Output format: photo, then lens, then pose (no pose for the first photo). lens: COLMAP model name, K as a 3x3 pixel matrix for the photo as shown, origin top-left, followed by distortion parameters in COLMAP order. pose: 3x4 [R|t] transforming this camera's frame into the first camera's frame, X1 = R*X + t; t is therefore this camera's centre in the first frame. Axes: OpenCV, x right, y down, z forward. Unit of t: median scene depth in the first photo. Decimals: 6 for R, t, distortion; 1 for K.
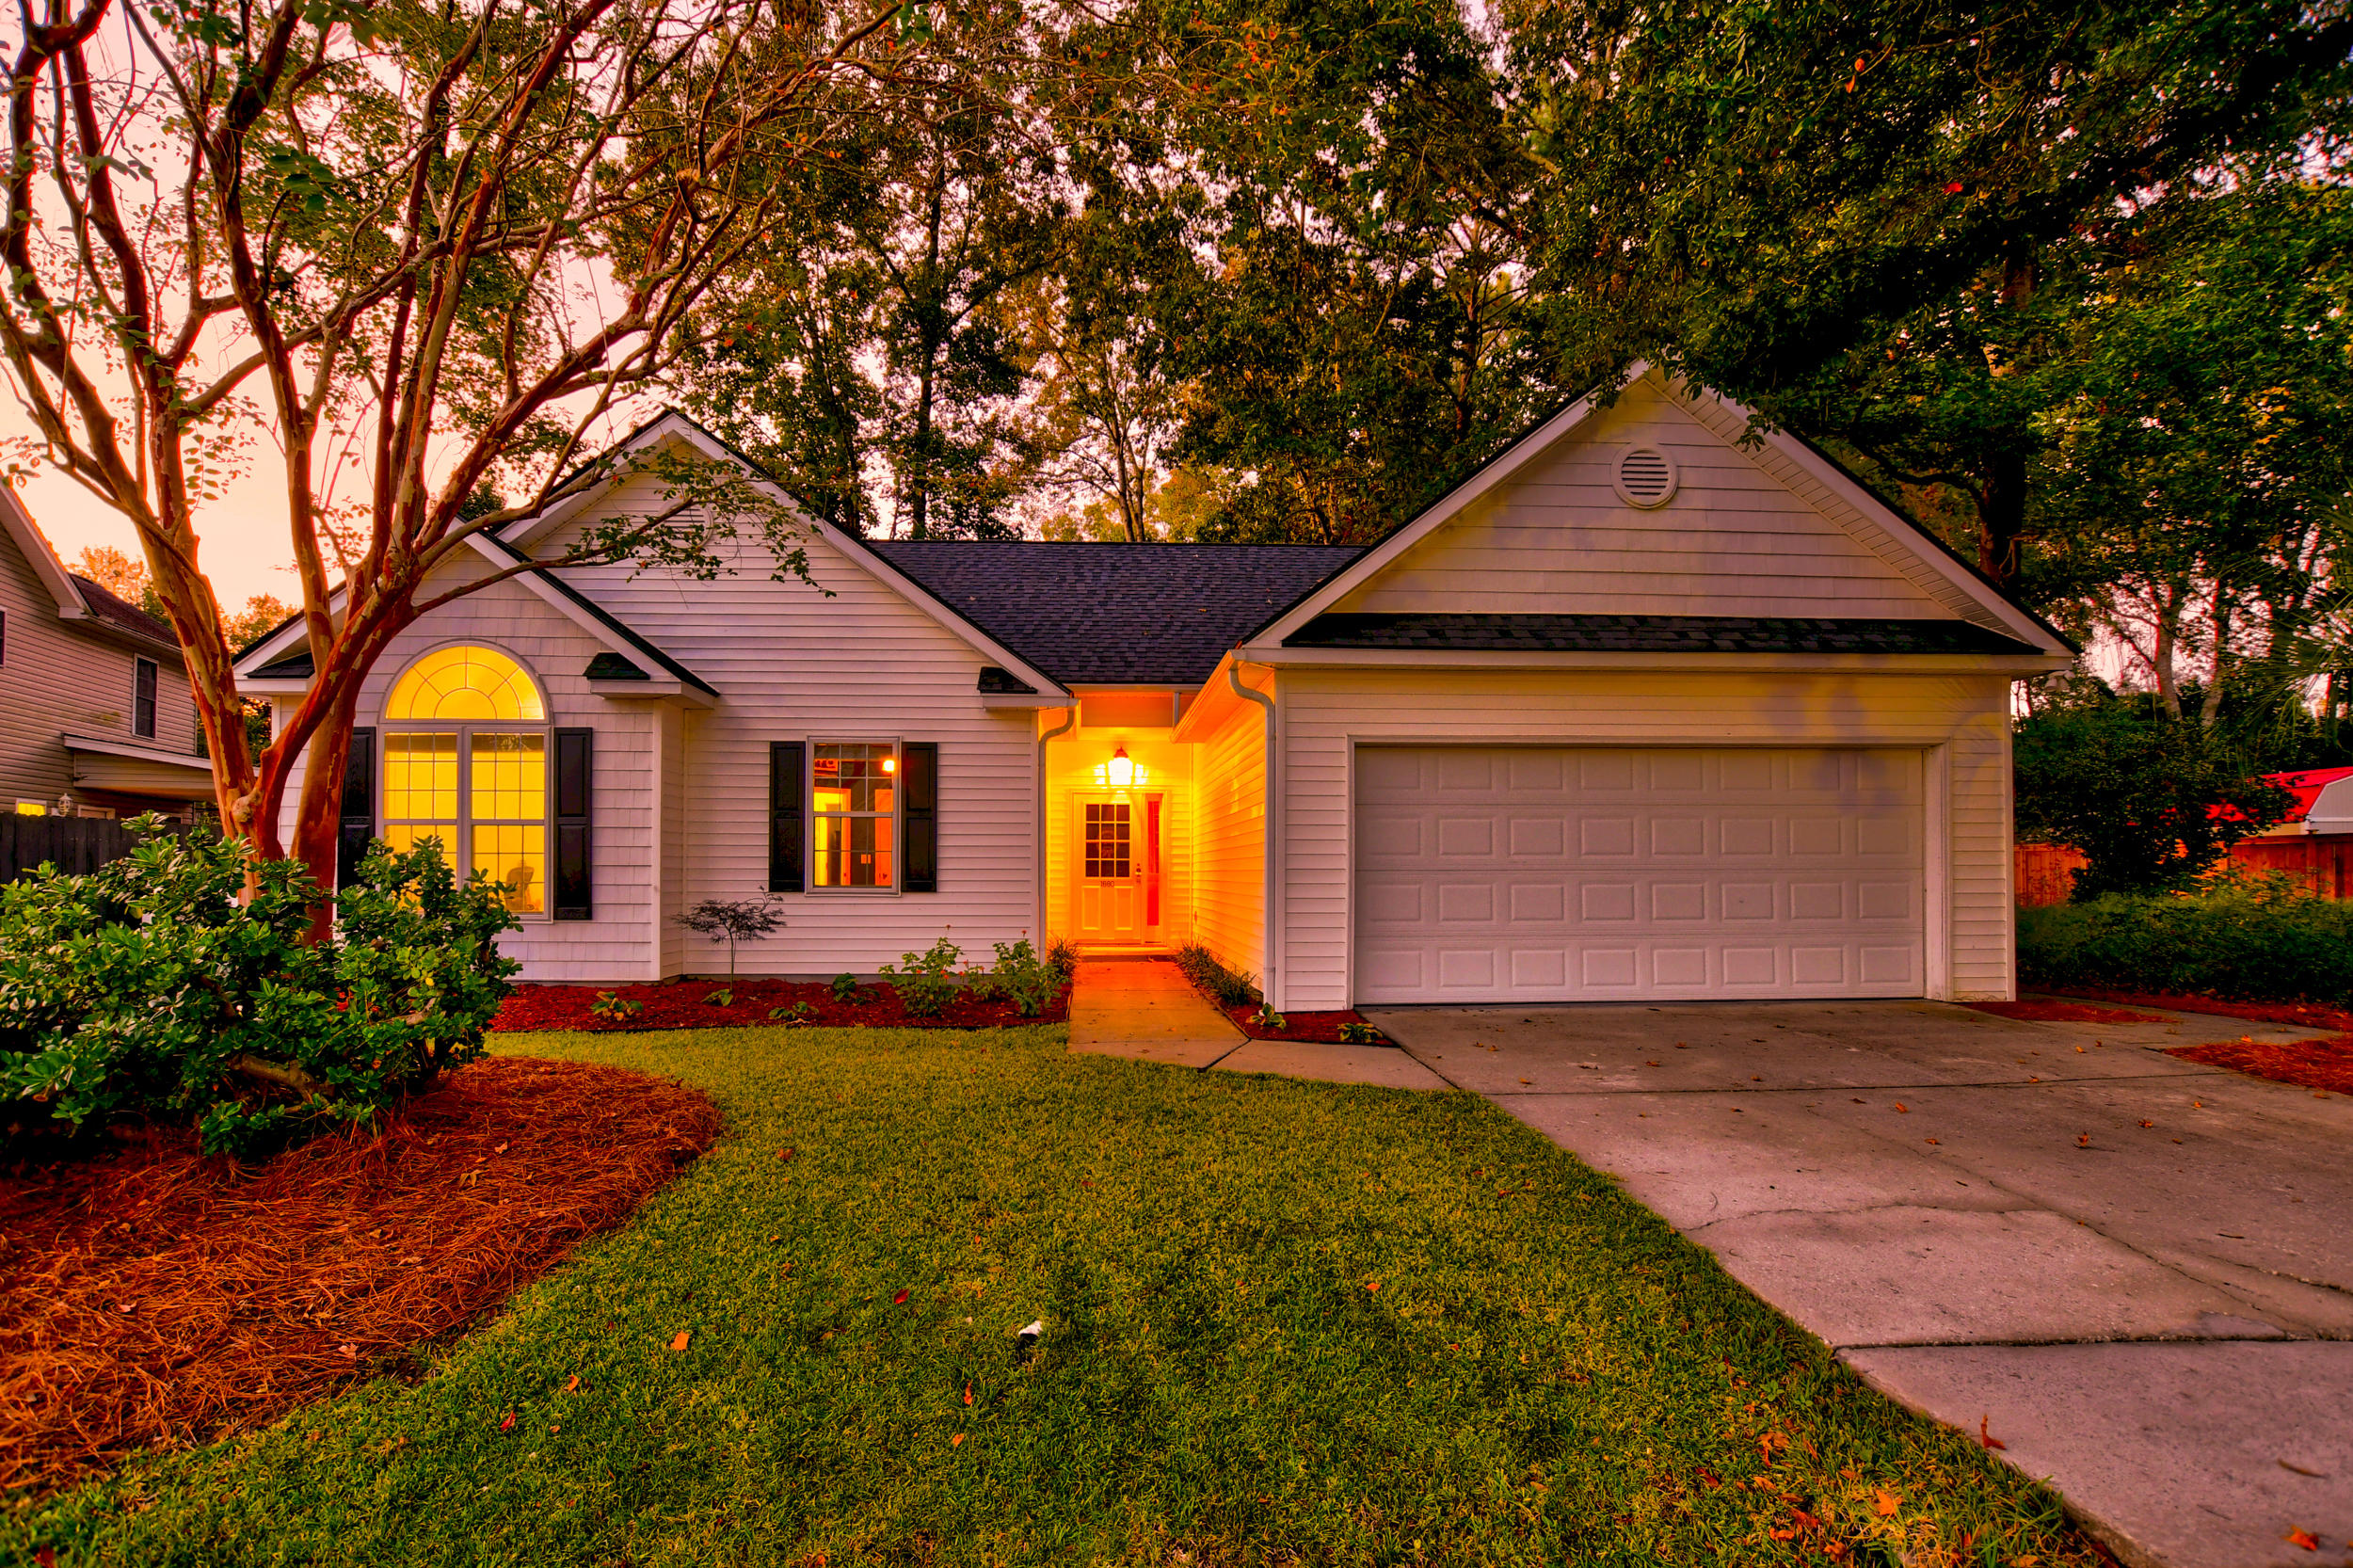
lens RADIAL K [[1060.6, 0, 1184.9], [0, 1060.6, 855.3], [0, 0, 1]] dist [-0.029556, 0.006853]
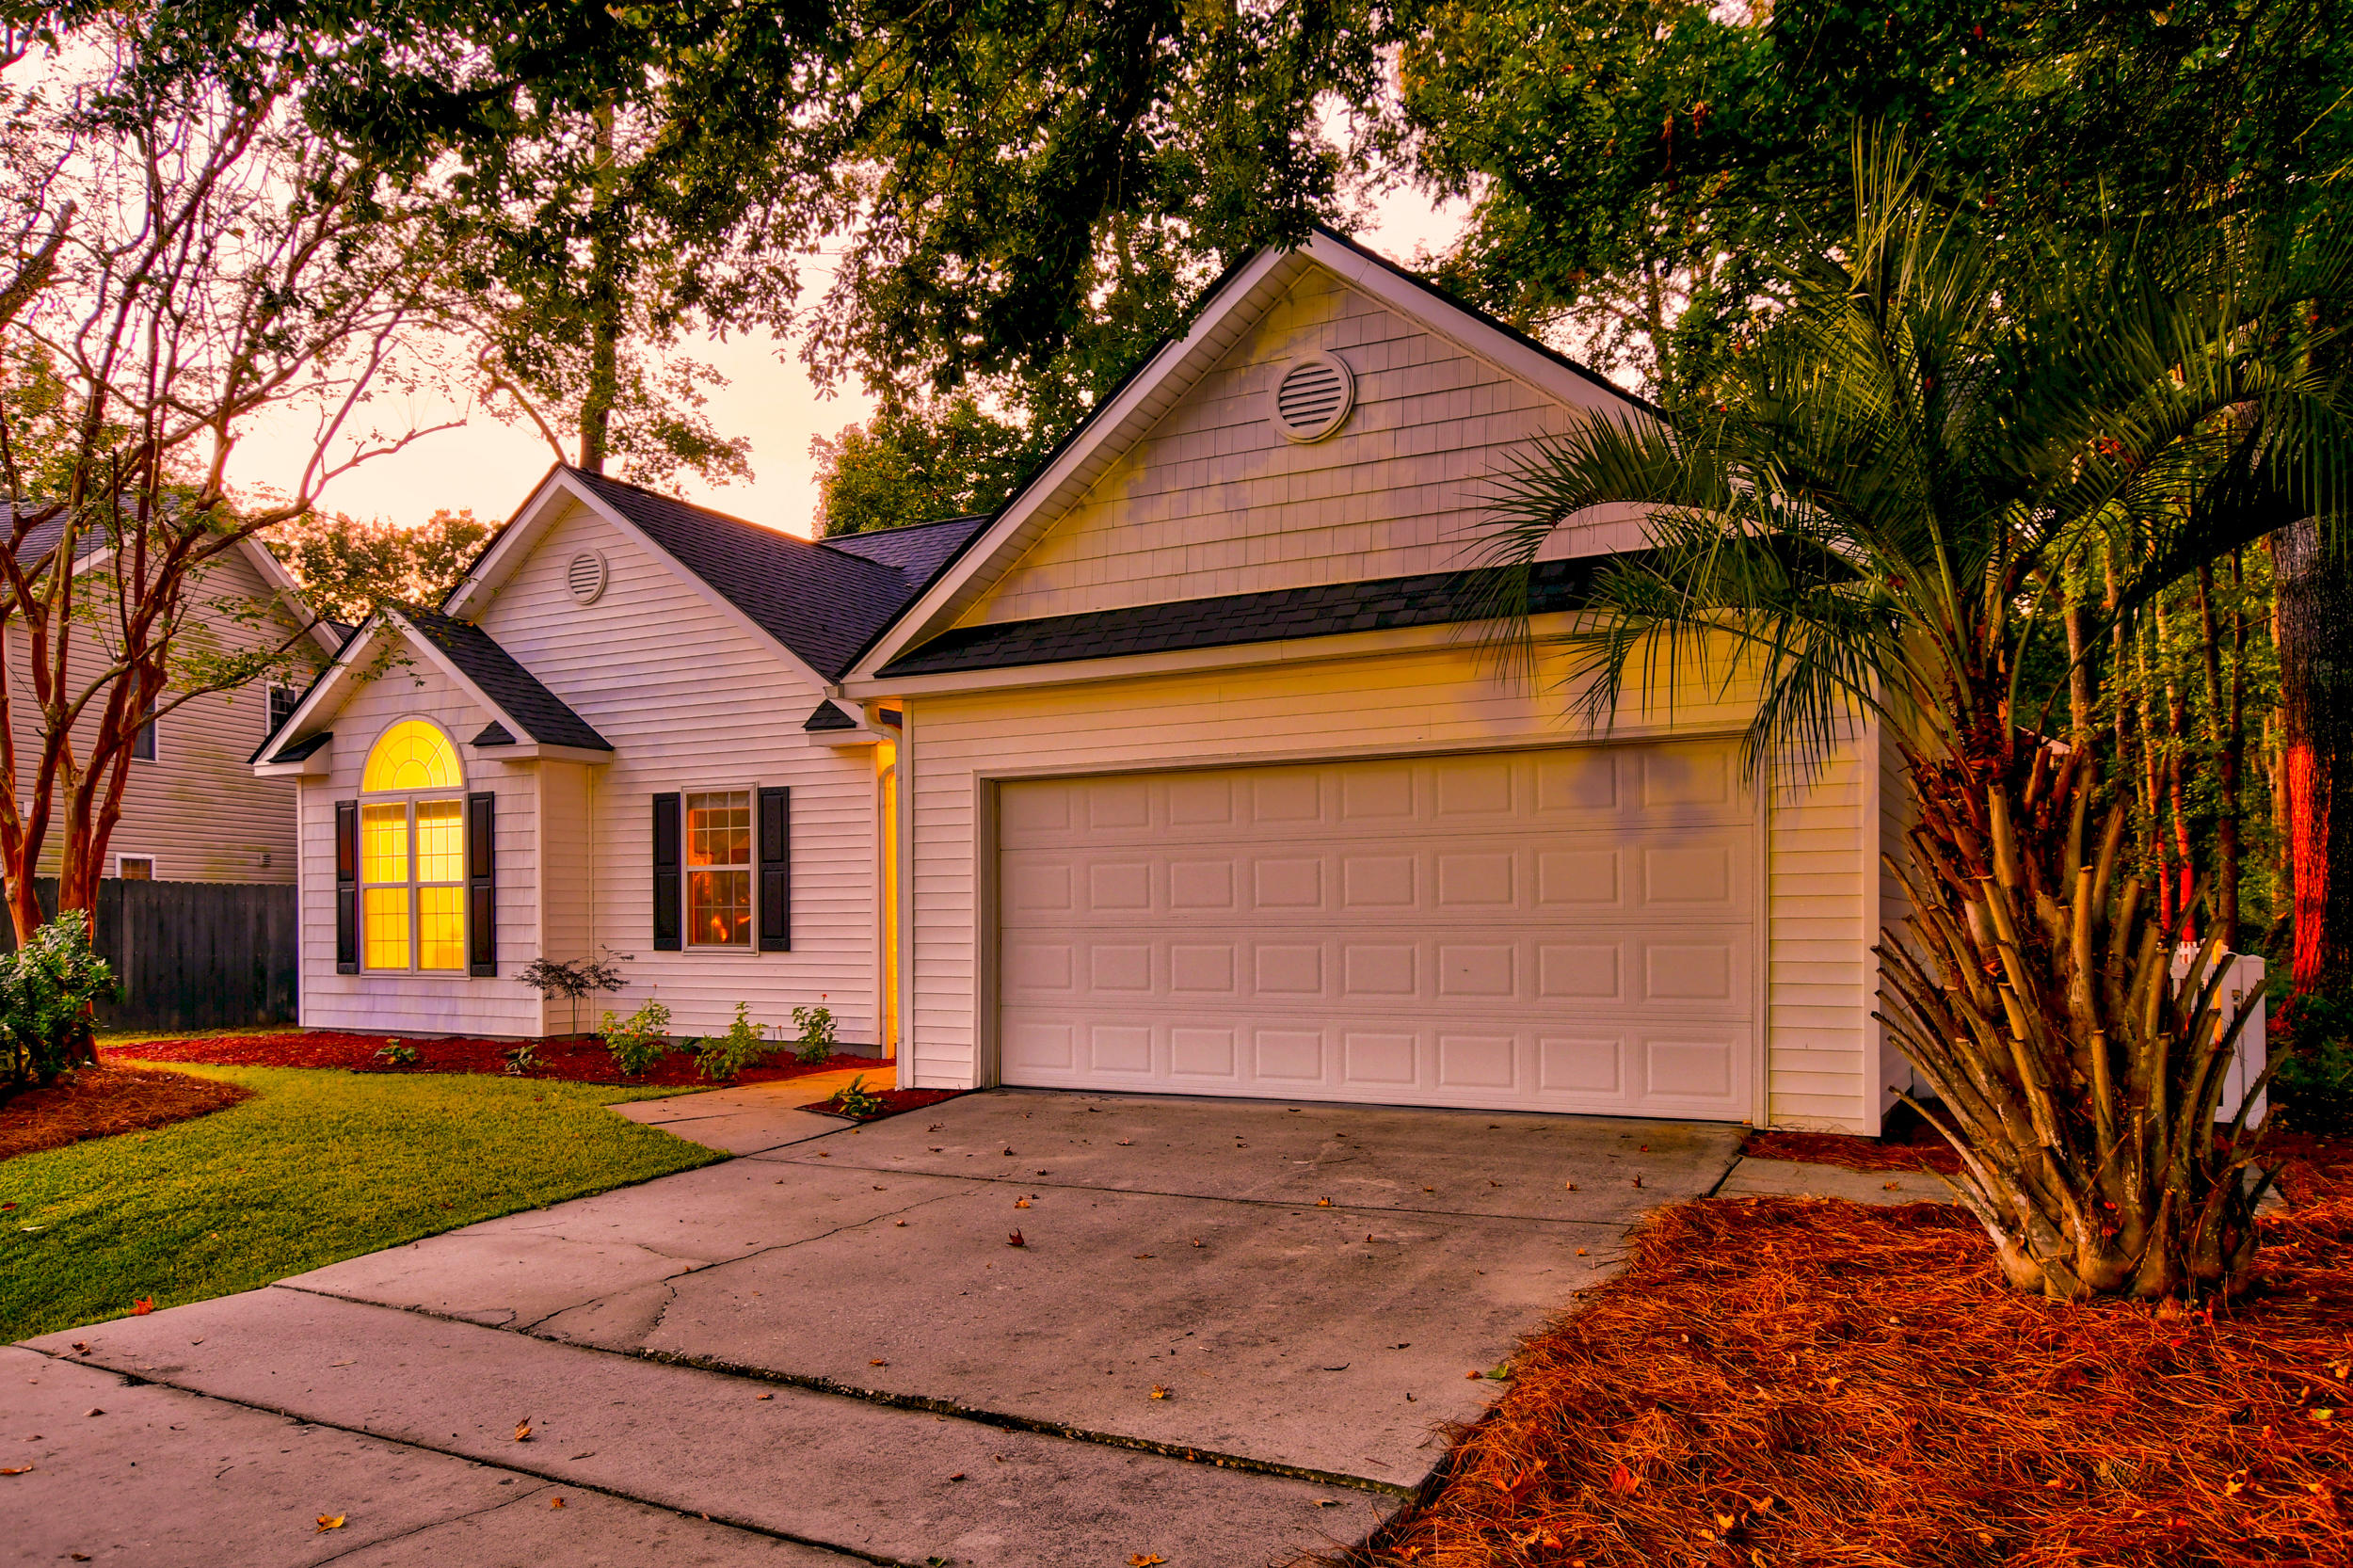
lens RADIAL K [[1733.0, 0, 1173.7], [0, 1733.0, 942.7], [0, 0, 1]] dist [0.005957, 0.004460]
pose [[0.845903, 0.002119, -0.533332, 0.928491], [0.013519, 0.999586, 0.025414, -0.007146], [0.533165, -0.028708, 0.845524, -0.093197]]
